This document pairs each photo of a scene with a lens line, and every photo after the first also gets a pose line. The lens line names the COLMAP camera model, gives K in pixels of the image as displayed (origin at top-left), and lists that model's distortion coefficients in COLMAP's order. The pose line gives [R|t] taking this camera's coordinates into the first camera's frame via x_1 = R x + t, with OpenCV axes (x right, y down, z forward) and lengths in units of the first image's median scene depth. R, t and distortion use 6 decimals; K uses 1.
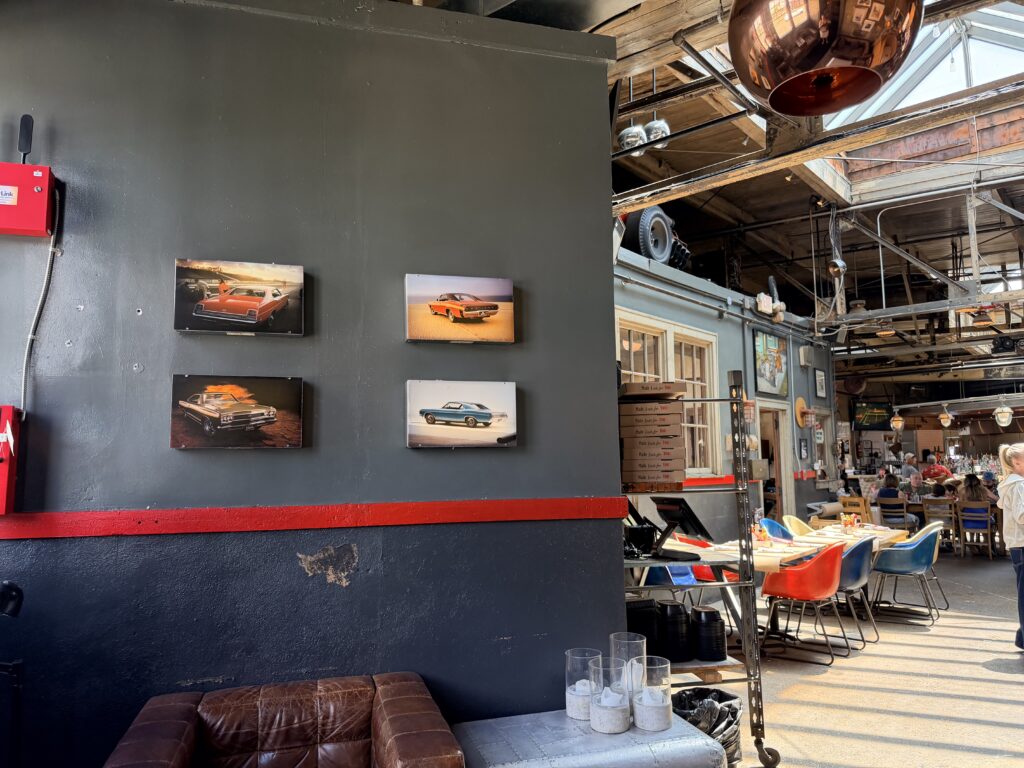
lens RADIAL K [[709.7, 0, 512.0], [0, 709.7, 384.0], [0, 0, 1]] dist [0.127969, -0.202666]
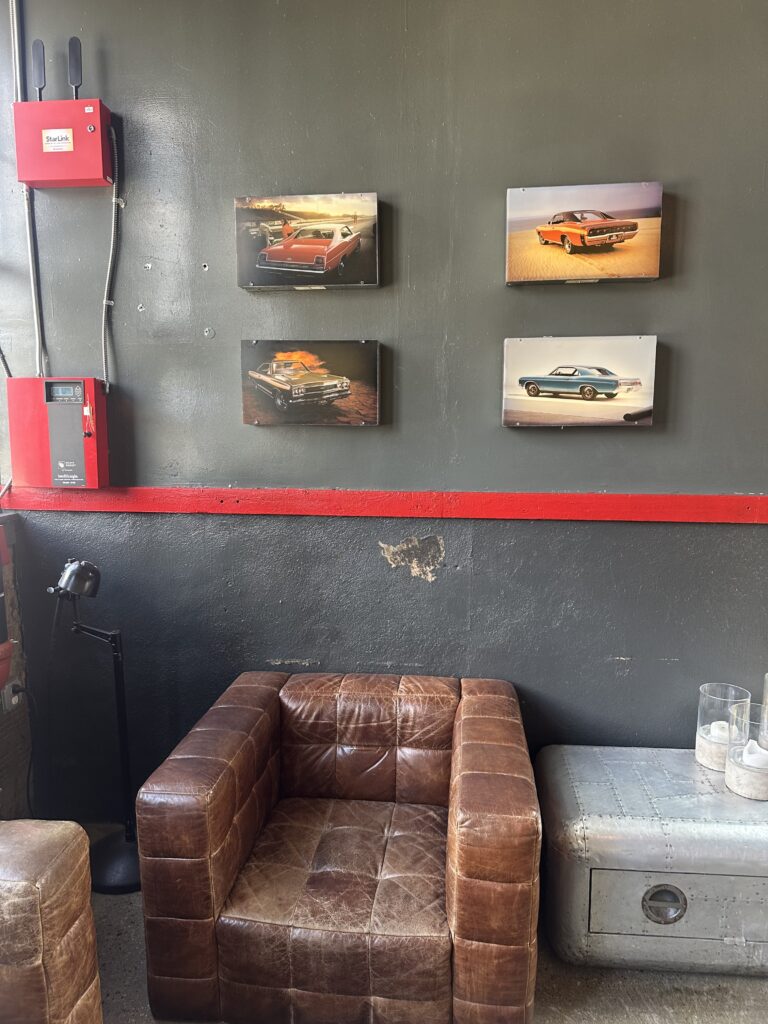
lens RADIAL K [[718.5, 0, 382.3], [0, 718.5, 520.4], [0, 0, 1]] dist [0.137095, -0.242842]
pose [[0.926455, 0.066870, -0.370418, 0.037868], [0.030445, 0.967556, 0.250814, -0.017481], [0.375173, -0.243646, 0.894361, 0.204835]]
